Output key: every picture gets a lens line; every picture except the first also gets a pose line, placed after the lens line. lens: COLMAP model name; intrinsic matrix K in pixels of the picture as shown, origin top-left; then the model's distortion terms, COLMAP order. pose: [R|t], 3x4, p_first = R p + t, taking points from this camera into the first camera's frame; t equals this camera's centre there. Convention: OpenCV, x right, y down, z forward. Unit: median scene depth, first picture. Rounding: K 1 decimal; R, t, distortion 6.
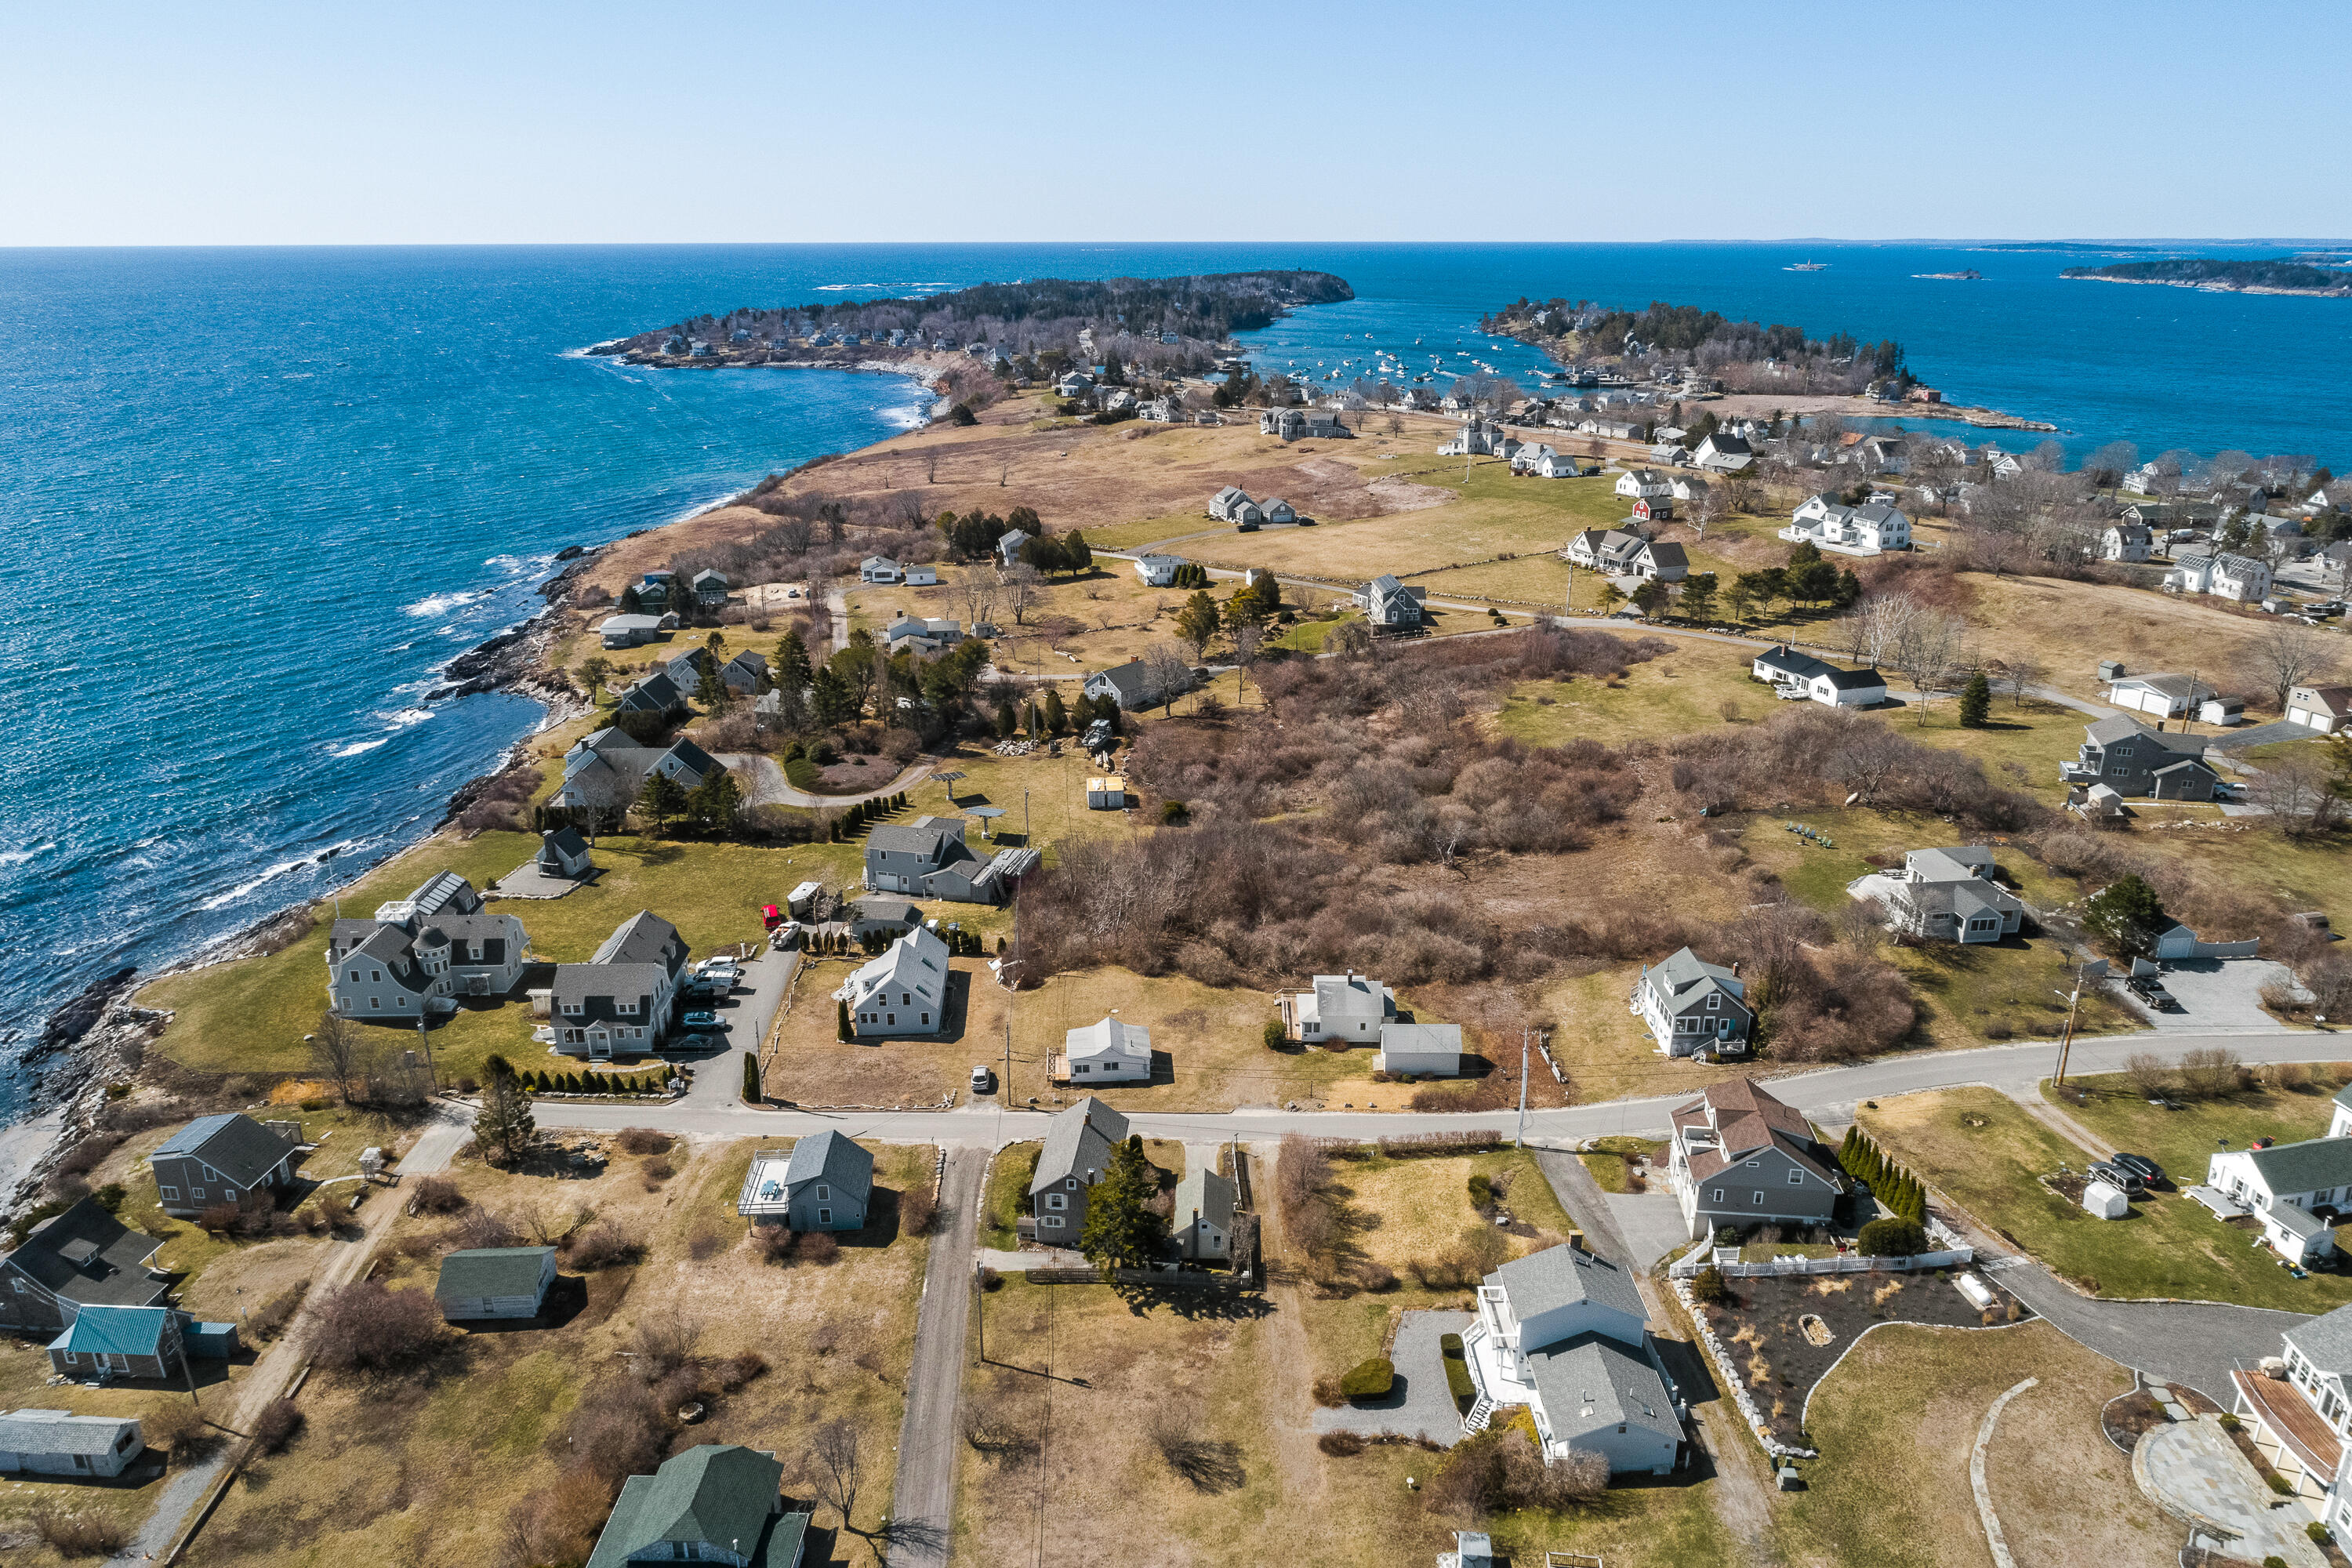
lens RADIAL K [[1594.7, 0, 1176.0], [0, 1594.7, 784.0], [0, 0, 1]] dist [-0.009814, 0.007068]
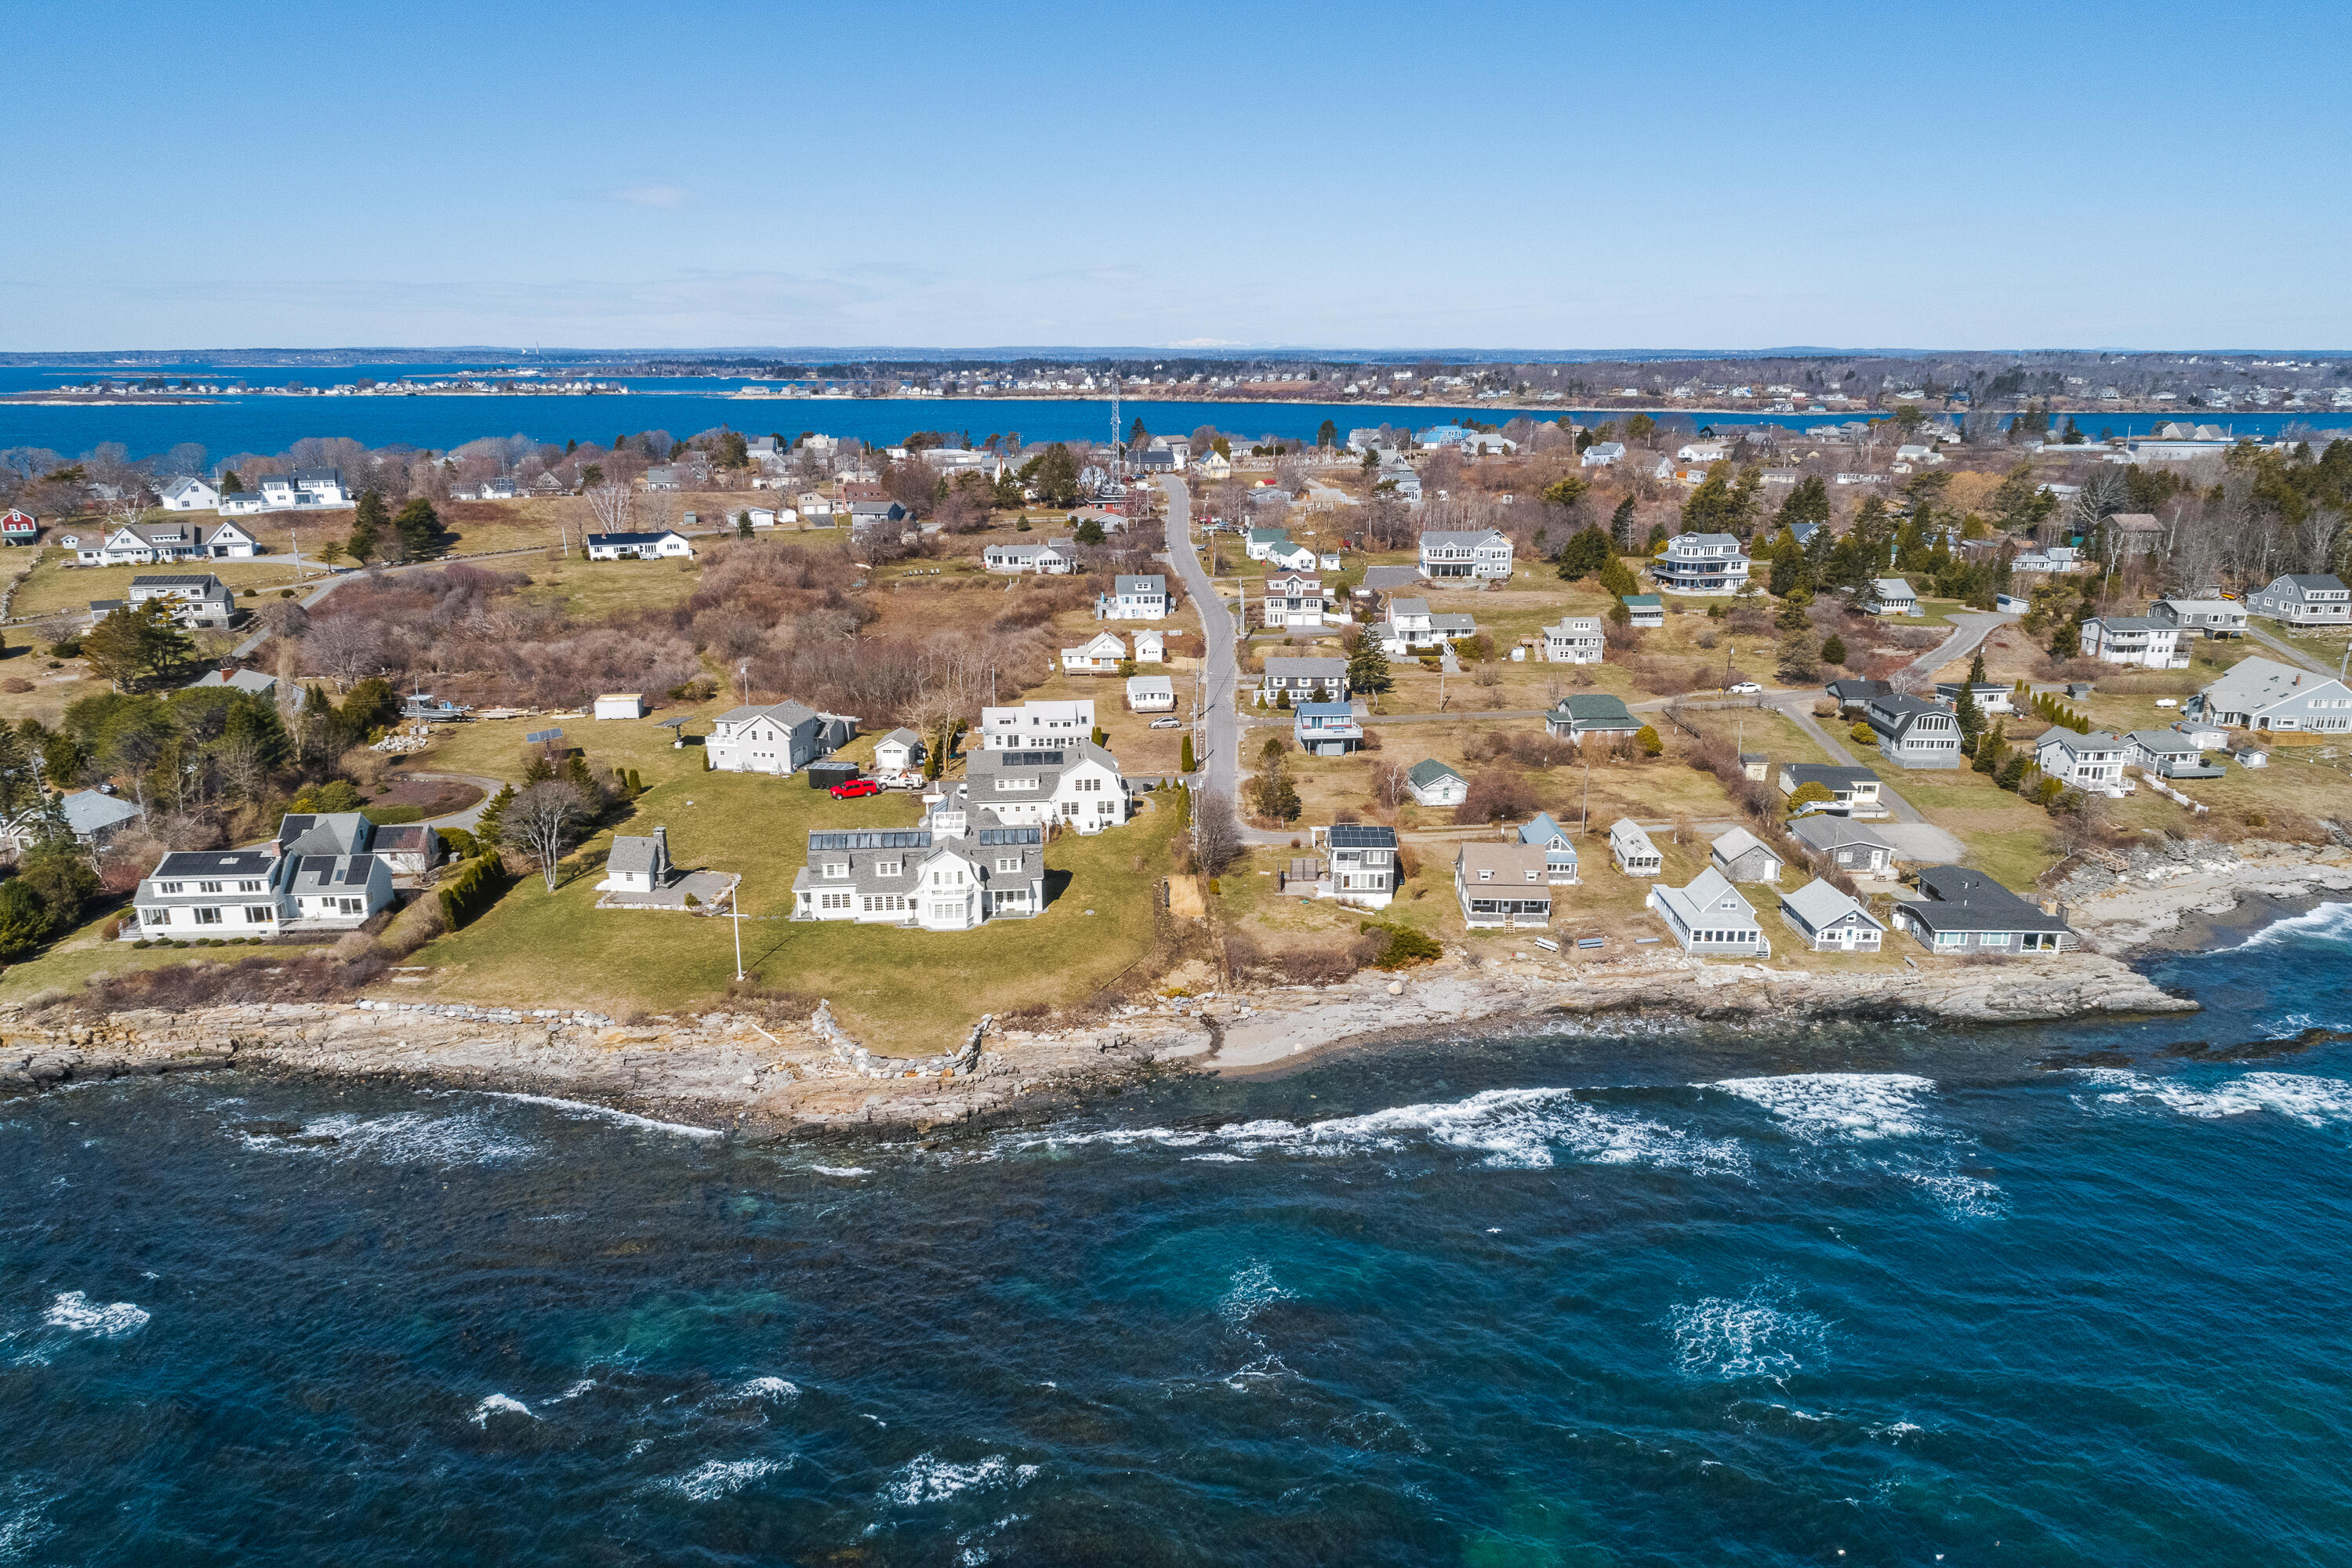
lens RADIAL K [[1594.7, 0, 1176.0], [0, 1594.7, 784.0], [0, 0, 1]] dist [-0.009814, 0.007068]
pose [[-0.073924, -0.262547, 0.962083, -1.216290], [0.325662, 0.905480, 0.272124, -0.127812], [-0.942592, 0.333430, 0.018565, 0.768598]]
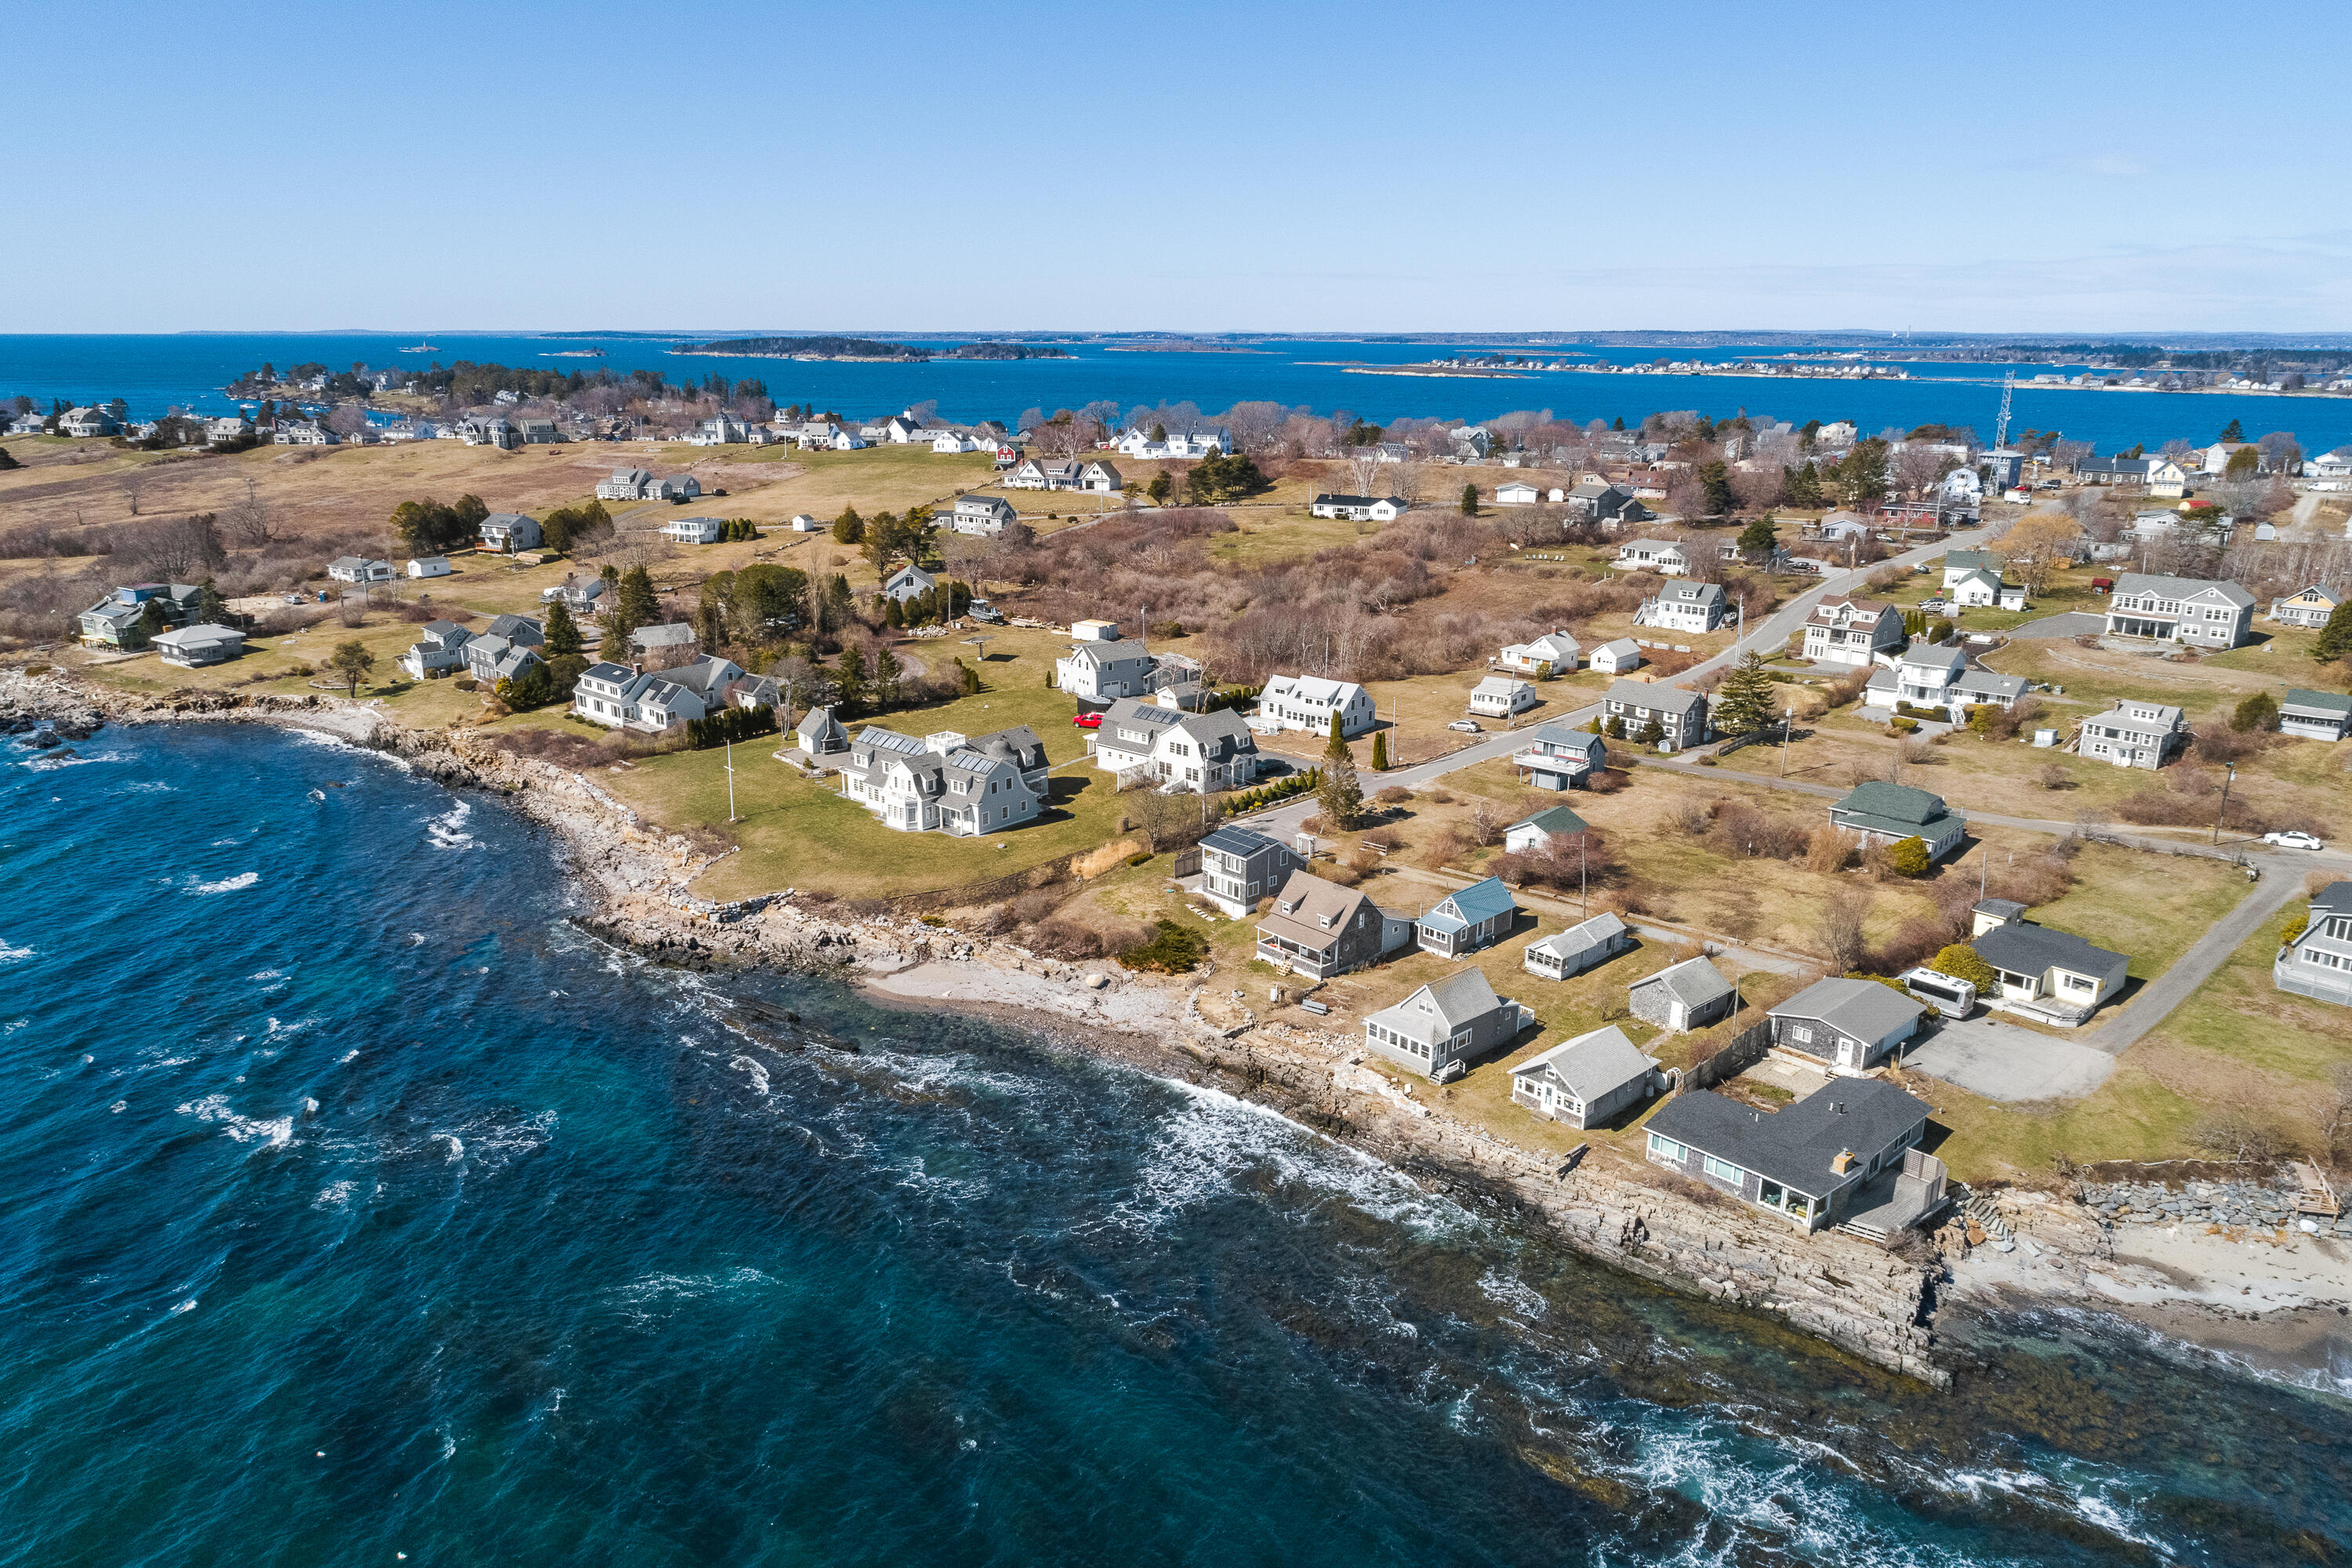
lens RADIAL K [[1594.7, 0, 1176.0], [0, 1594.7, 784.0], [0, 0, 1]] dist [-0.009814, 0.007068]
pose [[0.673118, -0.200185, 0.711925, -1.002600], [0.237701, 0.970149, 0.048051, 0.085302], [-0.700293, 0.136881, 0.700609, 0.161001]]
